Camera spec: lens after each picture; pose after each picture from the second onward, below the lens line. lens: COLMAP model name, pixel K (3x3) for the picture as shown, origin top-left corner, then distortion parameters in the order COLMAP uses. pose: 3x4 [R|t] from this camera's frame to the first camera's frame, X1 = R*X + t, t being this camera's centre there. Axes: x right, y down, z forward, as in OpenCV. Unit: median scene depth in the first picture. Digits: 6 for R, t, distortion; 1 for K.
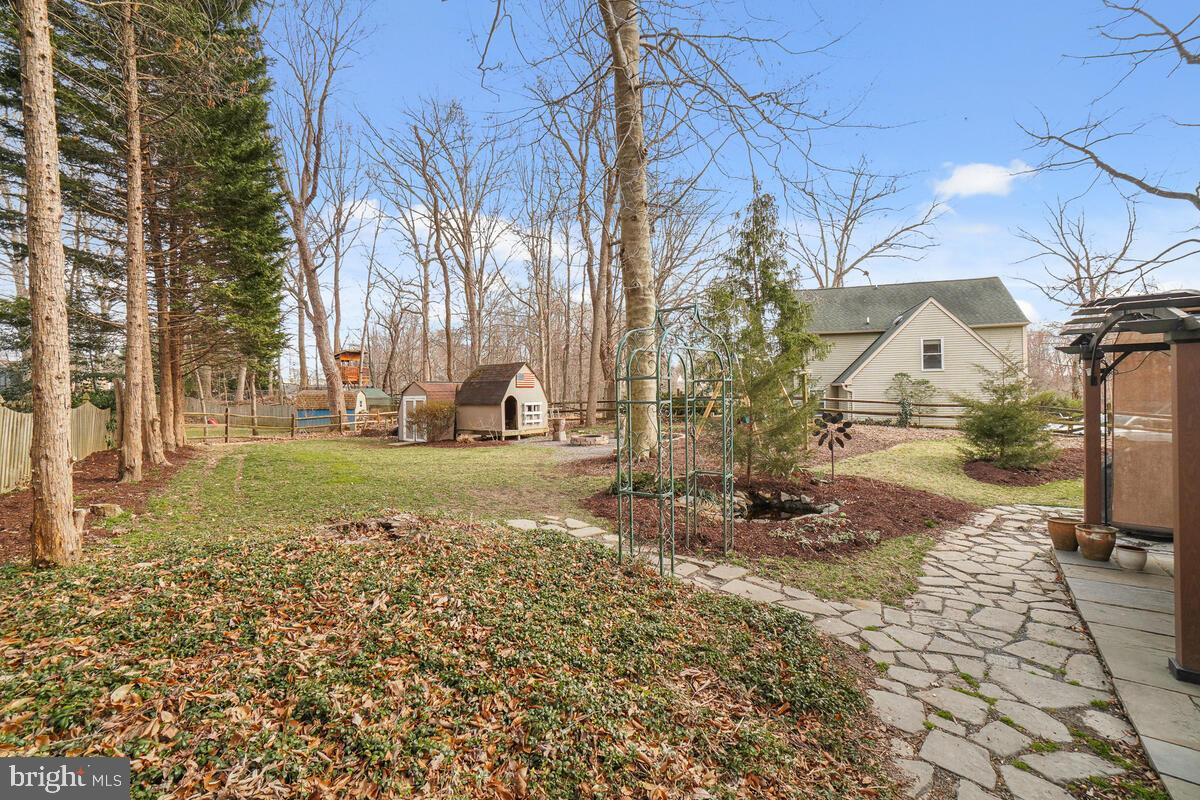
lens RADIAL K [[527.7, 0, 597.1], [0, 527.7, 411.8], [0, 0, 1]] dist [-0.038211, 0.000253]
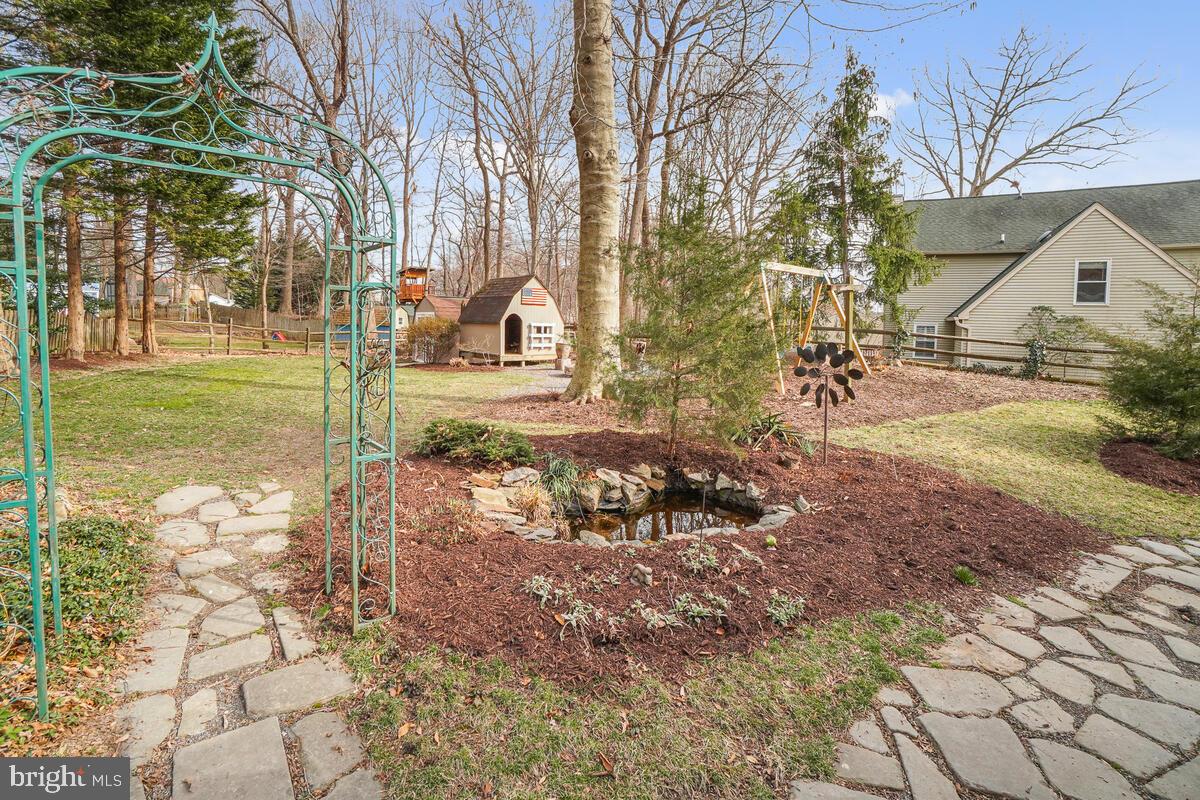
lens RADIAL K [[542.7, 0, 597.6], [0, 542.7, 365.4], [0, 0, 1]] dist [-0.055564, 0.020014]
pose [[0.978847, 0.055555, -0.196908, 0.141508], [-0.046945, 0.997737, 0.048133, 0.003685], [0.199137, -0.037871, 0.979240, 0.163283]]
